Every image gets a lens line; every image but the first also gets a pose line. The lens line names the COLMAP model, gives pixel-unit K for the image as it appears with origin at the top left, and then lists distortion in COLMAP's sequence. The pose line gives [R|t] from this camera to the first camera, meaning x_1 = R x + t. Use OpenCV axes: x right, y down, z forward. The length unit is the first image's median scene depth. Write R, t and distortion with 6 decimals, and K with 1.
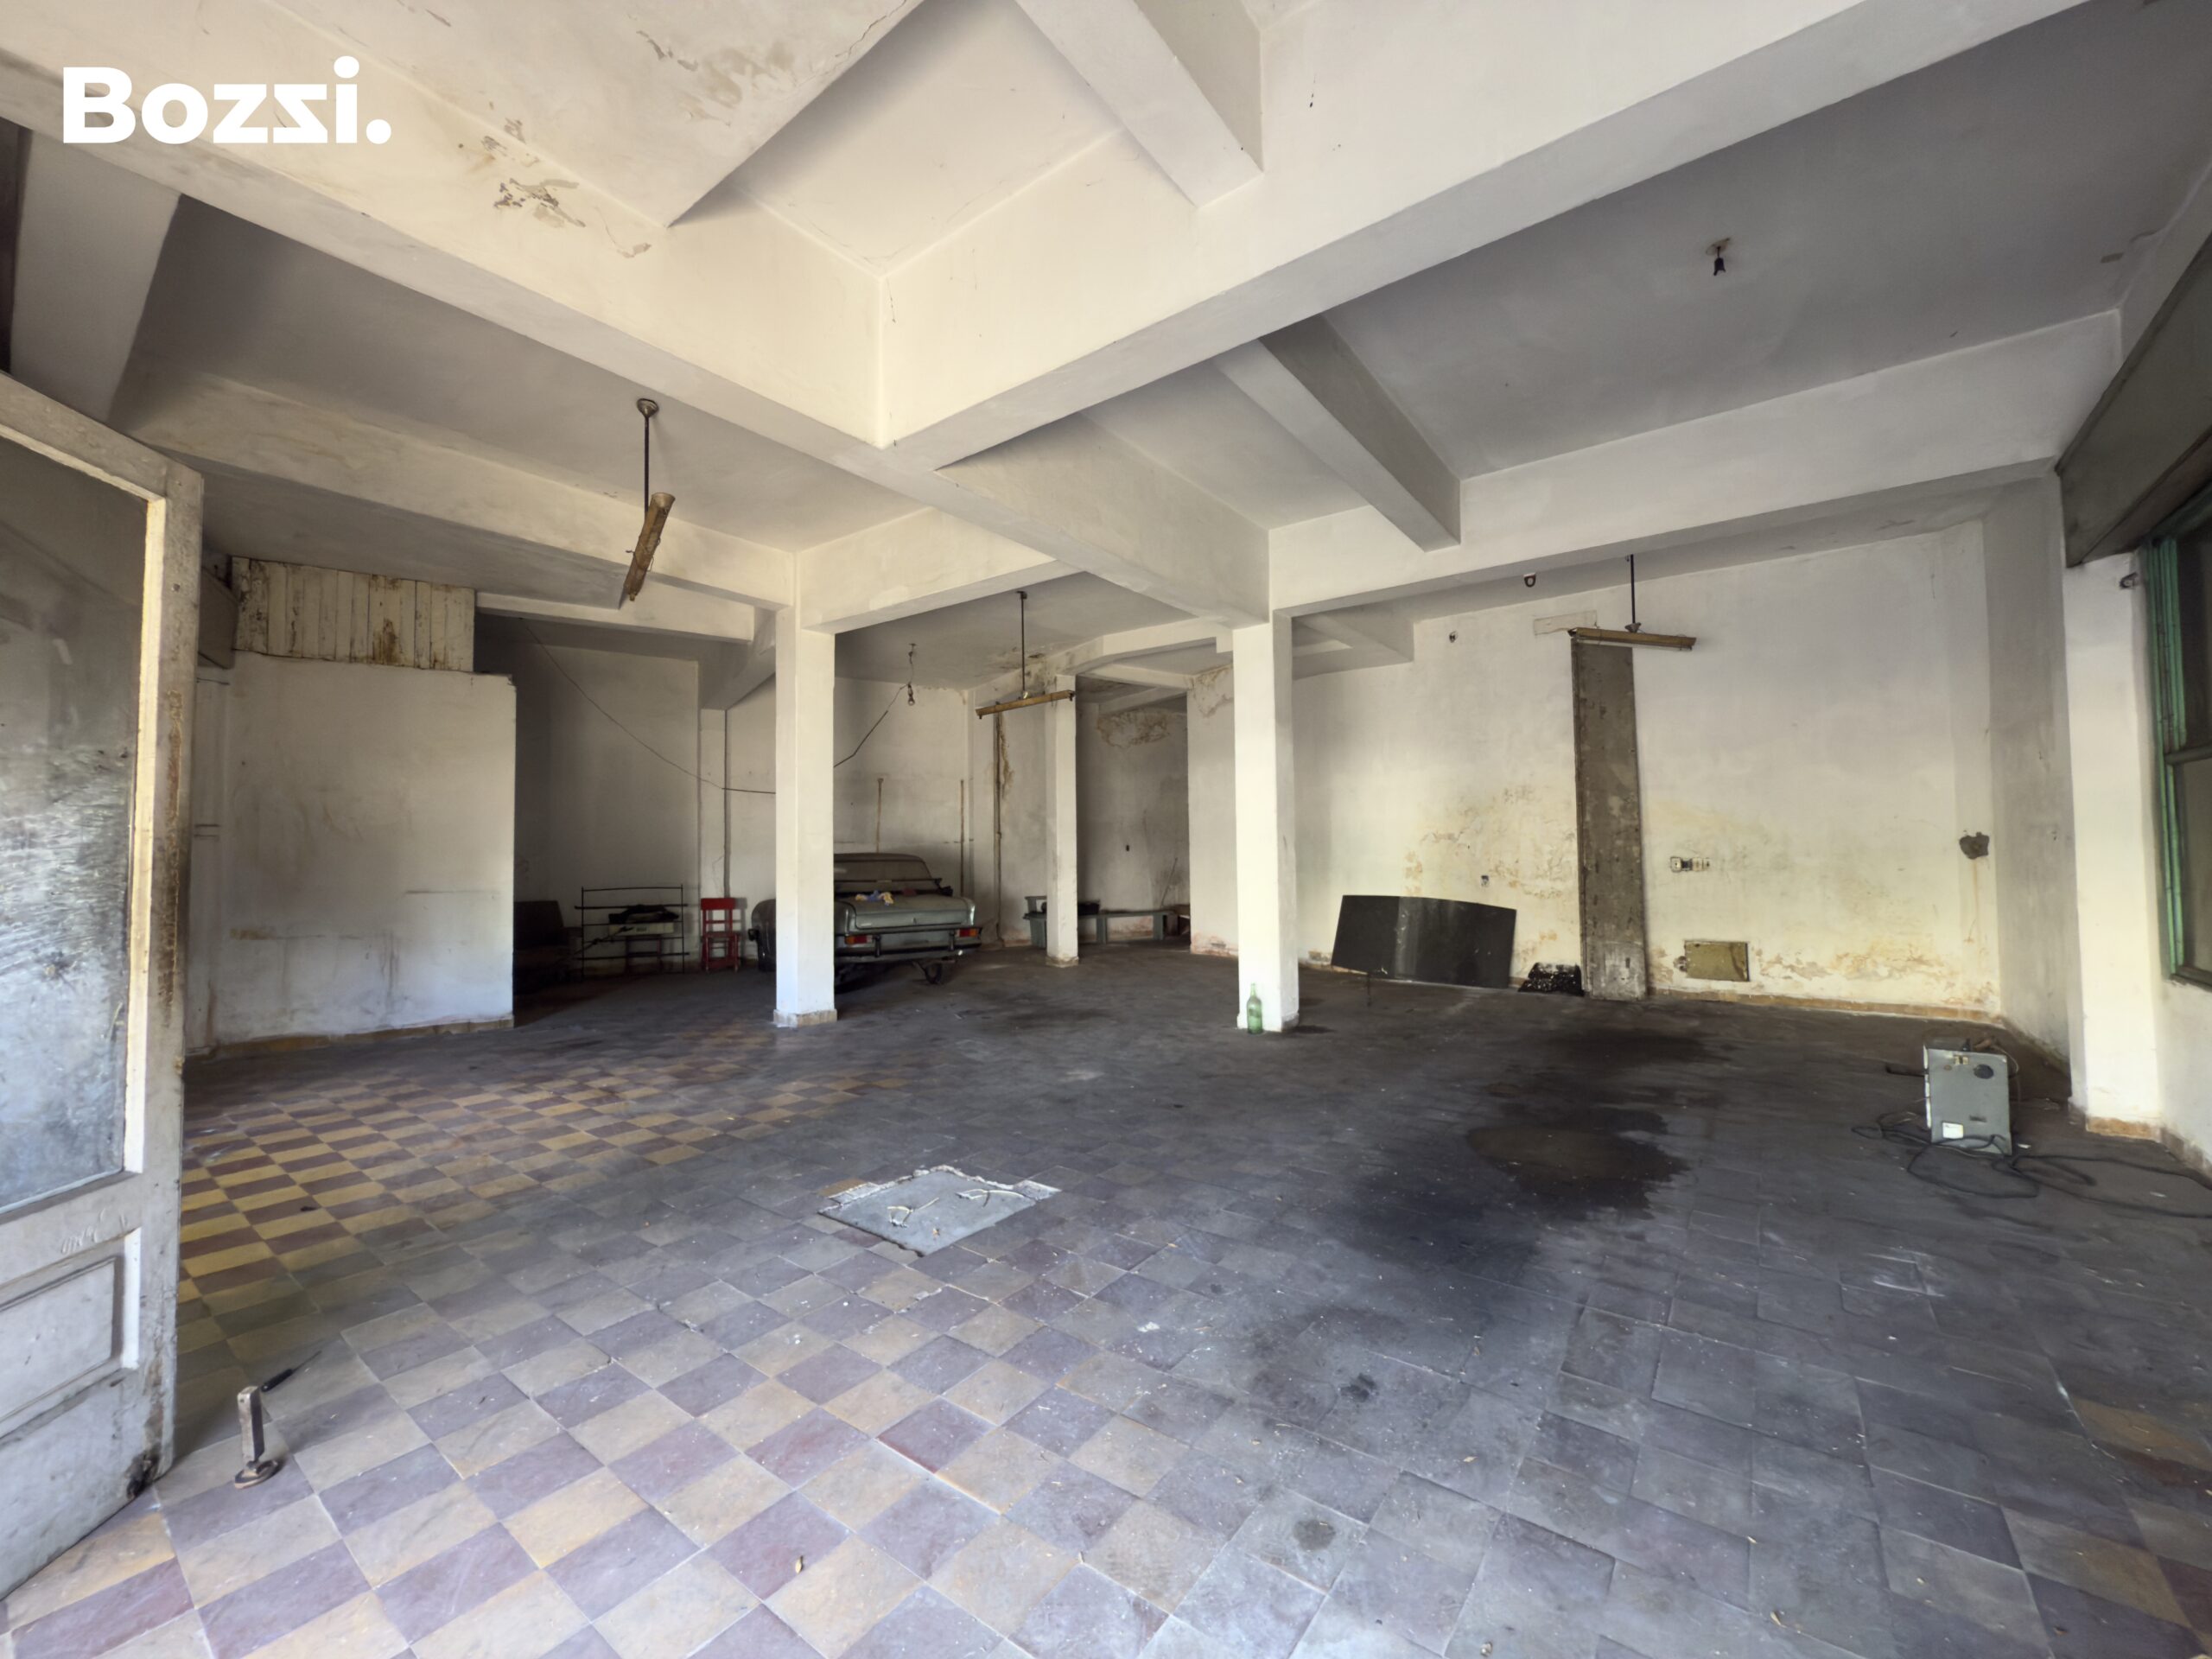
lens RADIAL K [[876.7, 0, 1106.0], [0, 876.7, 829.5], [0, 0, 1]] dist [-0.000722, 0.000119]
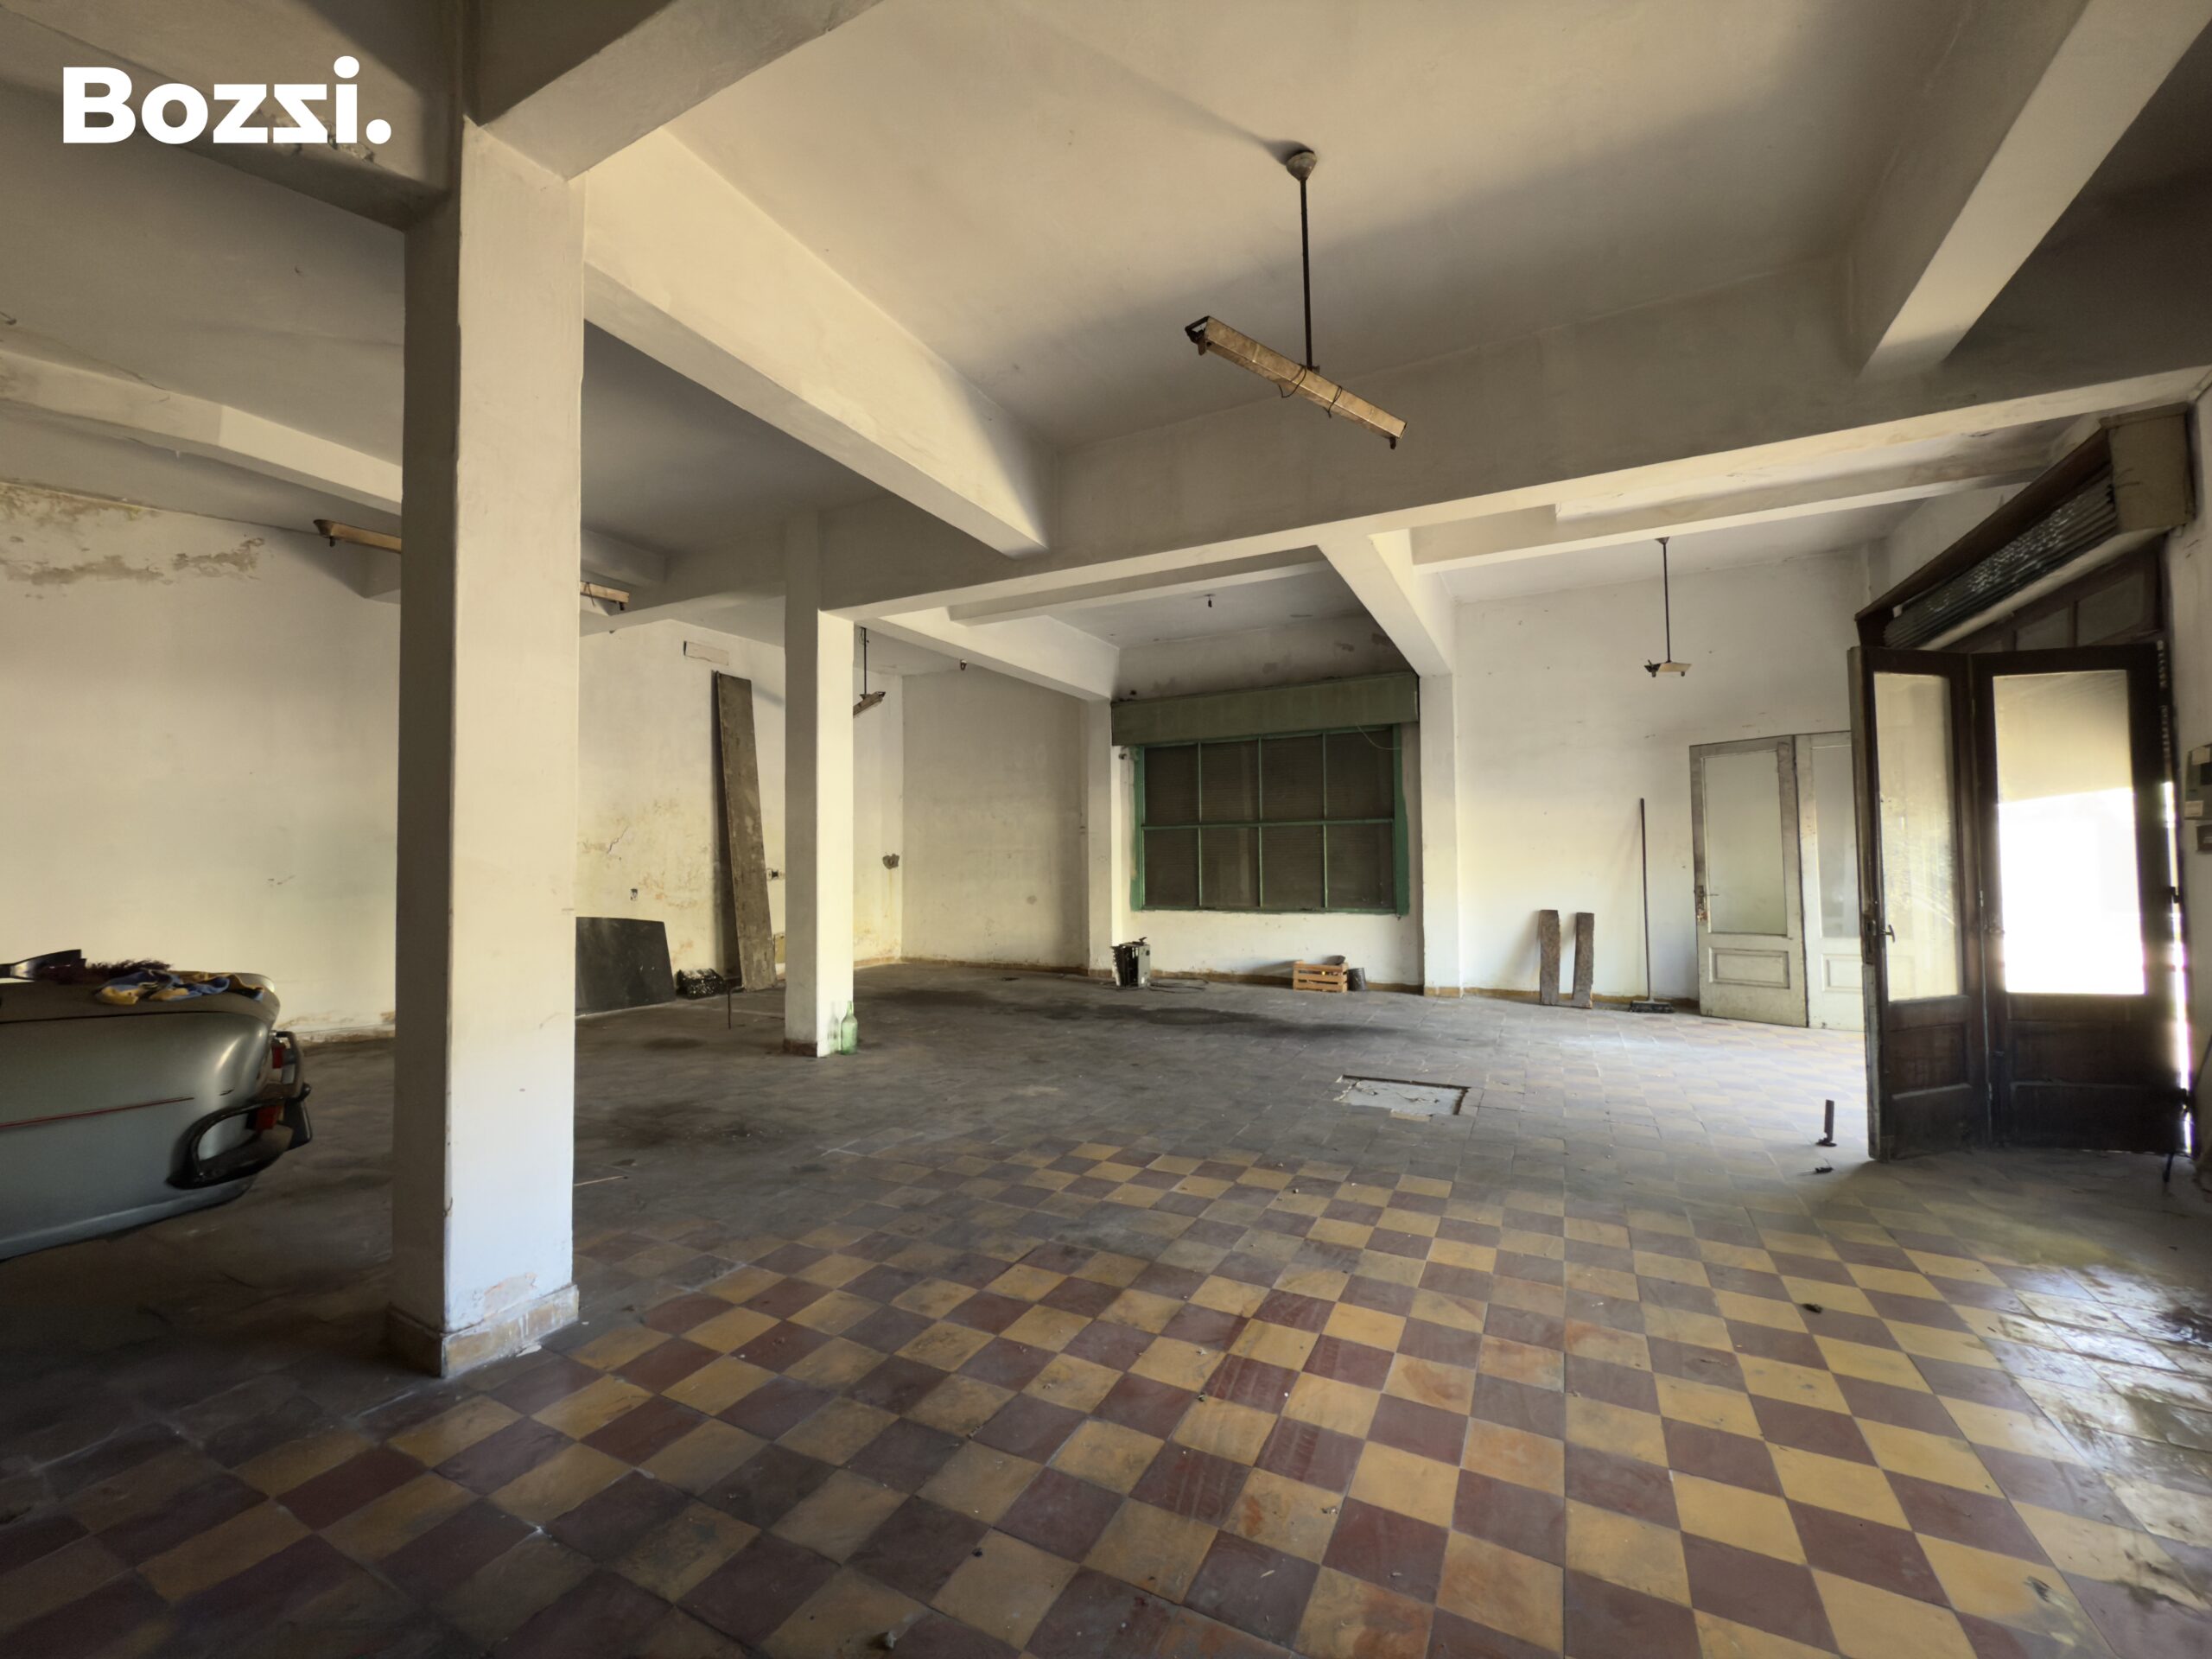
lens RADIAL K [[876.7, 0, 1106.0], [0, 876.7, 829.5], [0, 0, 1]] dist [-0.000722, 0.000119]
pose [[-0.167534, 0.045976, 0.984794, -1.292186], [-0.020385, 0.998537, -0.050086, 0.055519], [-0.985656, -0.028466, -0.166352, 1.427786]]
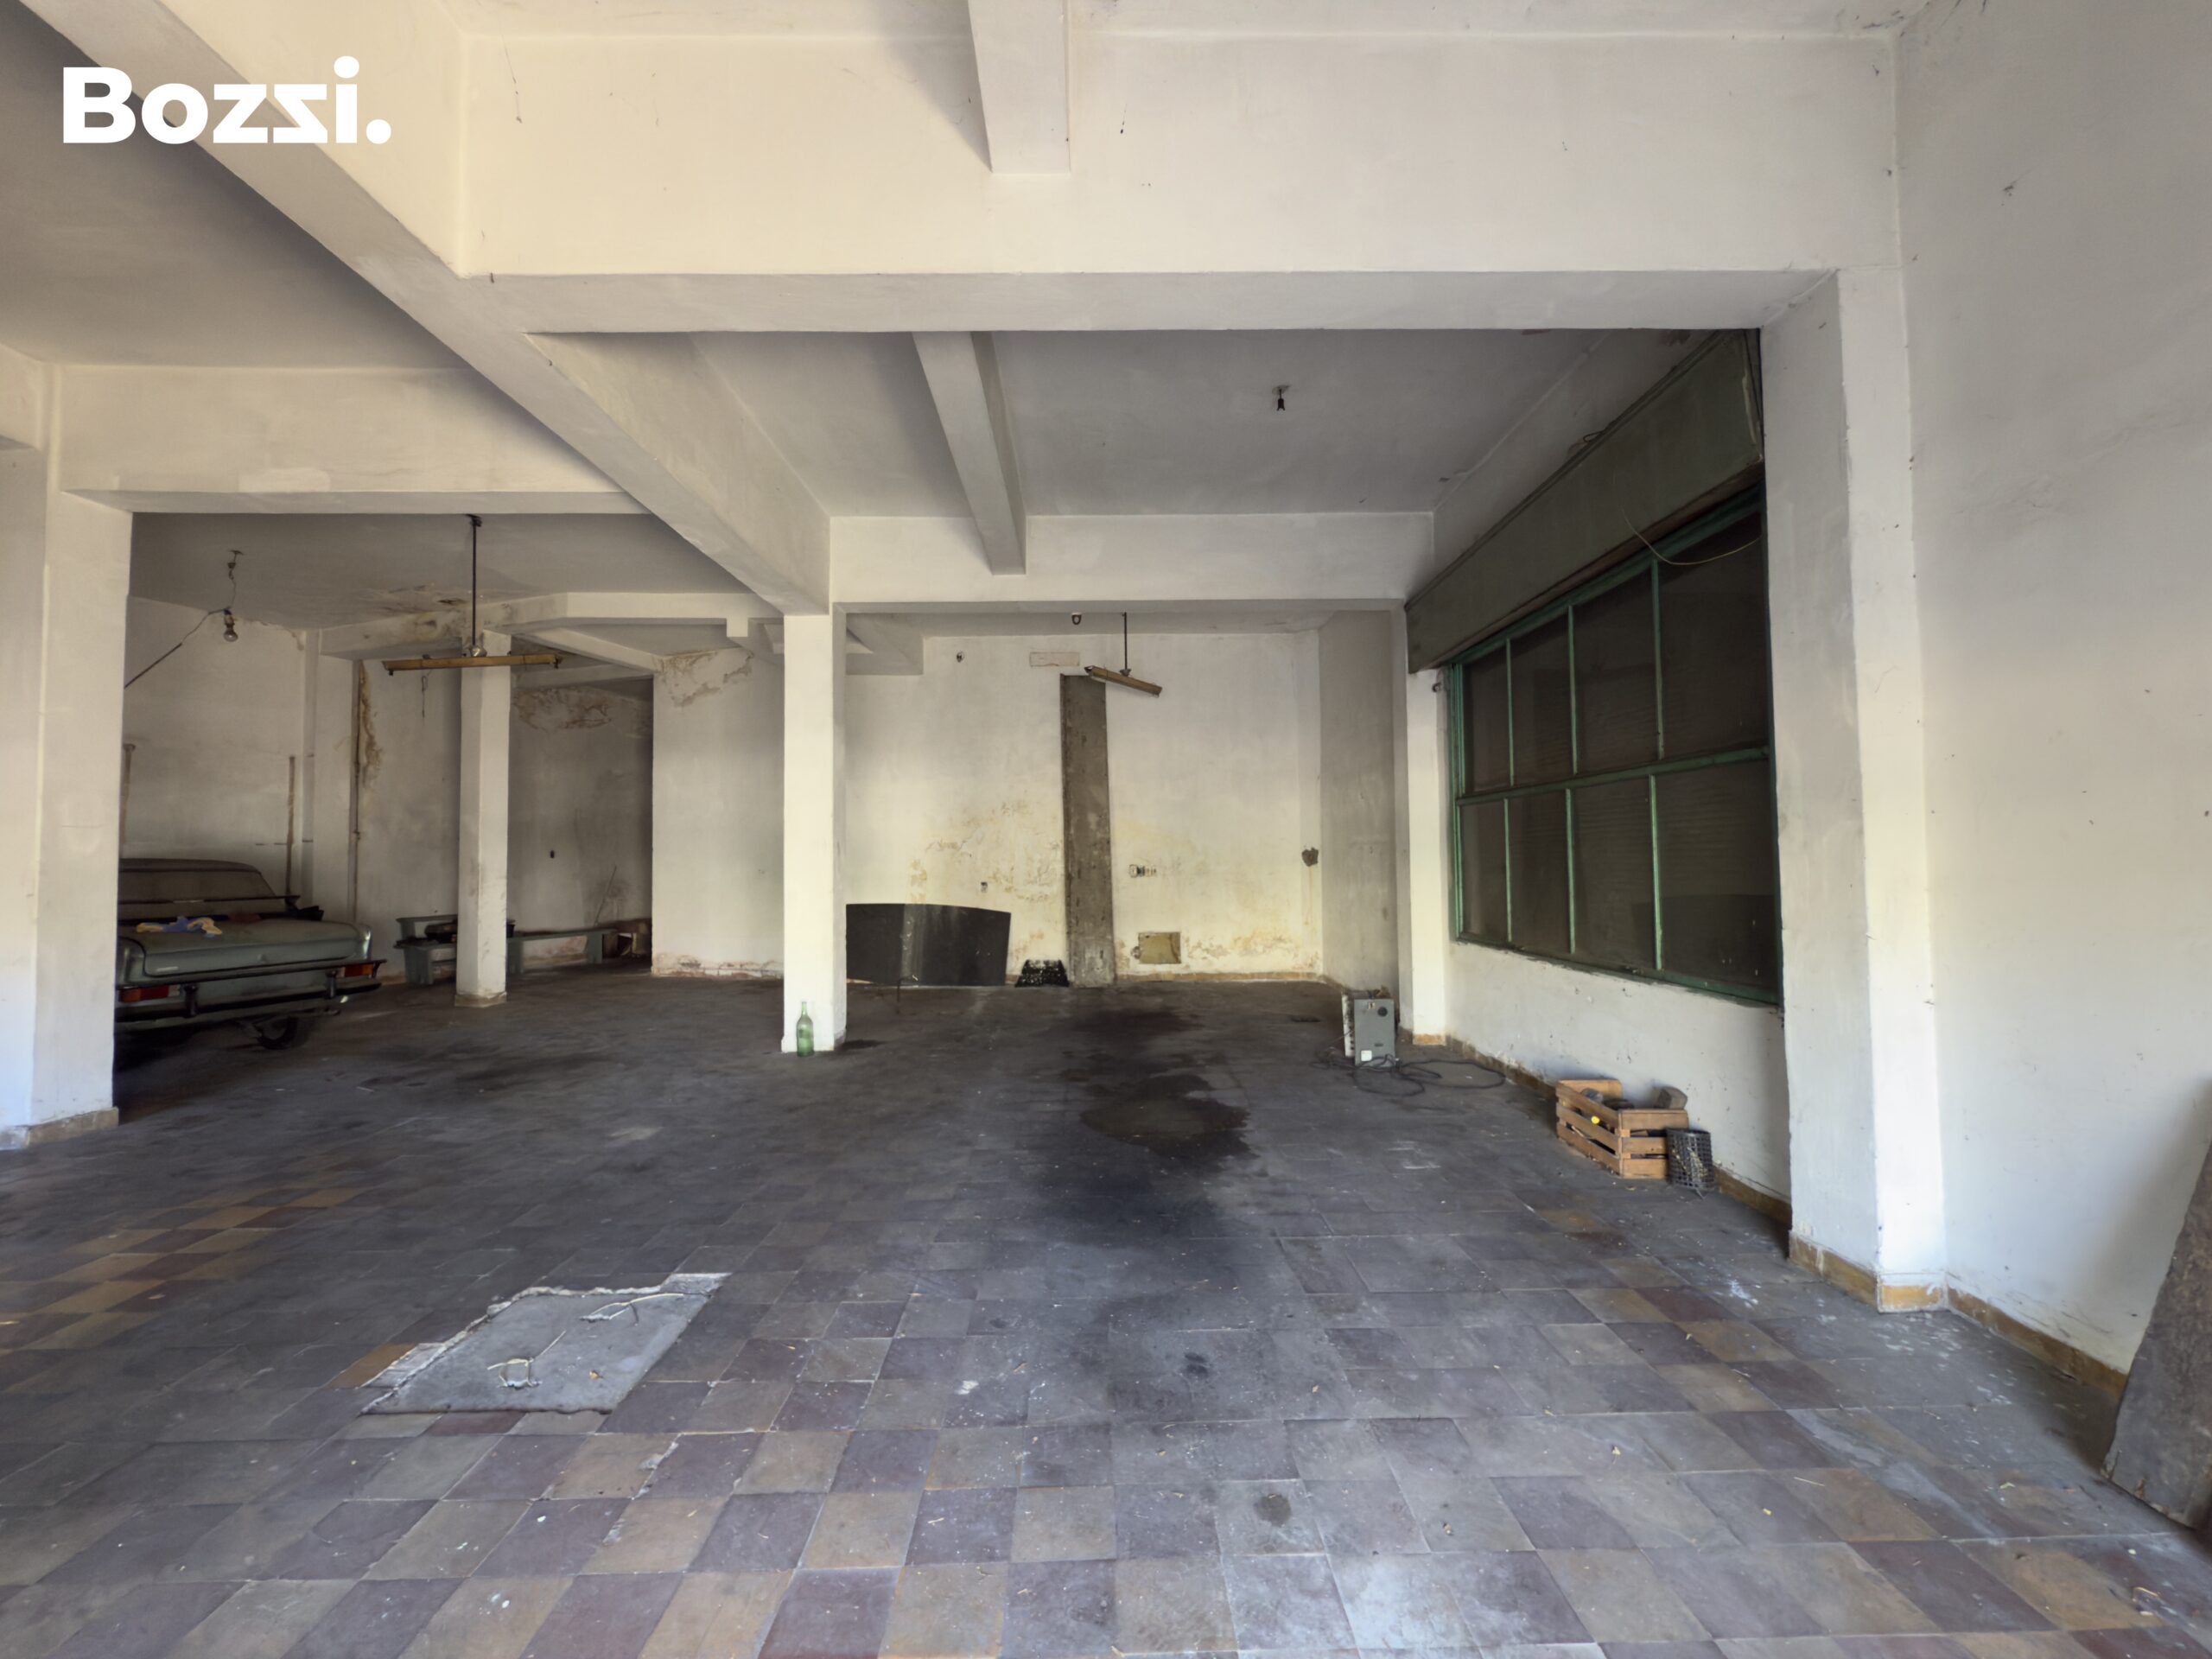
lens RADIAL K [[876.7, 0, 1106.0], [0, 876.7, 829.5], [0, 0, 1]] dist [-0.000722, 0.000119]
pose [[0.789380, 0.024839, 0.613402, -0.244217], [-0.018578, 0.999690, -0.016574, 0.006485], [-0.613623, 0.001687, 0.789597, 0.124482]]
